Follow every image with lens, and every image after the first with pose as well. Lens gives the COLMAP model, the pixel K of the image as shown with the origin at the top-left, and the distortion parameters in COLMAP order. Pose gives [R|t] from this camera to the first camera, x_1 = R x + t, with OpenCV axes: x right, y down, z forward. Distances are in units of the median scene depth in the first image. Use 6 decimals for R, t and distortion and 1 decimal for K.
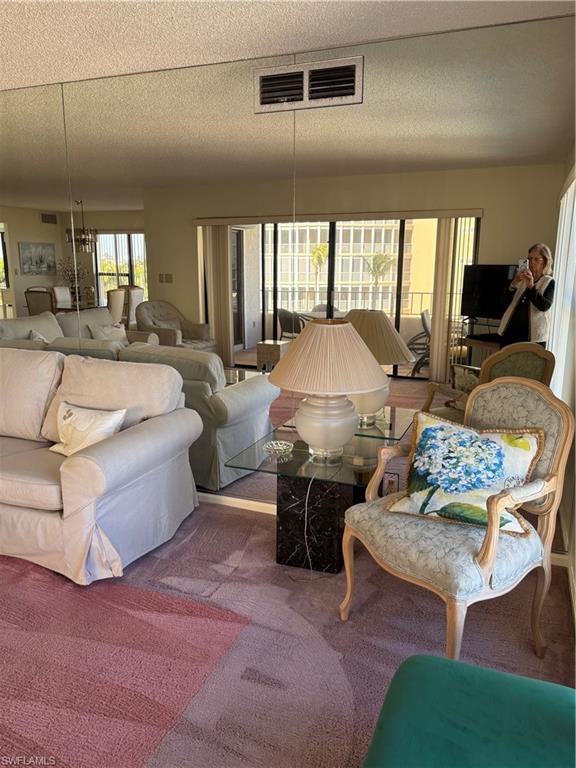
lens RADIAL K [[575.8, 0, 288.0], [0, 575.8, 384.0], [0, 0, 1]] dist [0.050962, -0.068709]
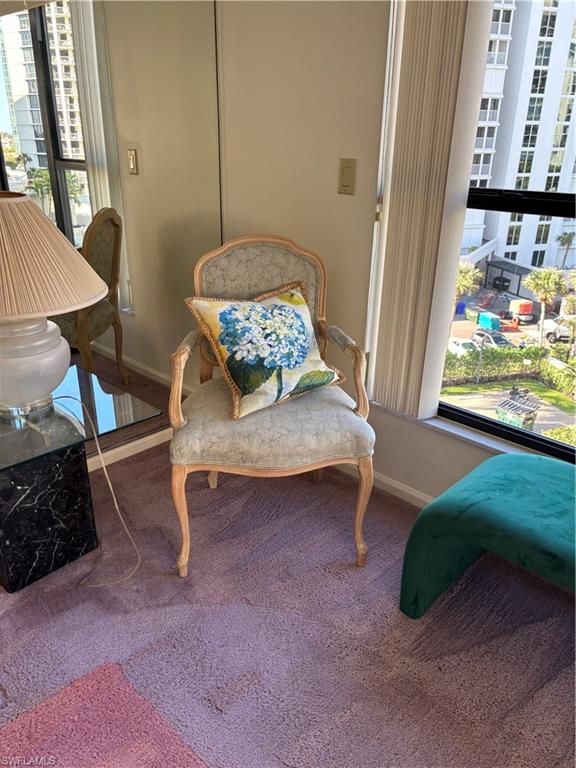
lens RADIAL K [[575.8, 0, 288.0], [0, 575.8, 384.0], [0, 0, 1]] dist [0.050962, -0.068709]
pose [[0.376085, -0.362295, 0.852820, -0.502883], [0.174294, 0.931621, 0.318910, -0.082326], [-0.910045, 0.028704, 0.413515, 0.601804]]
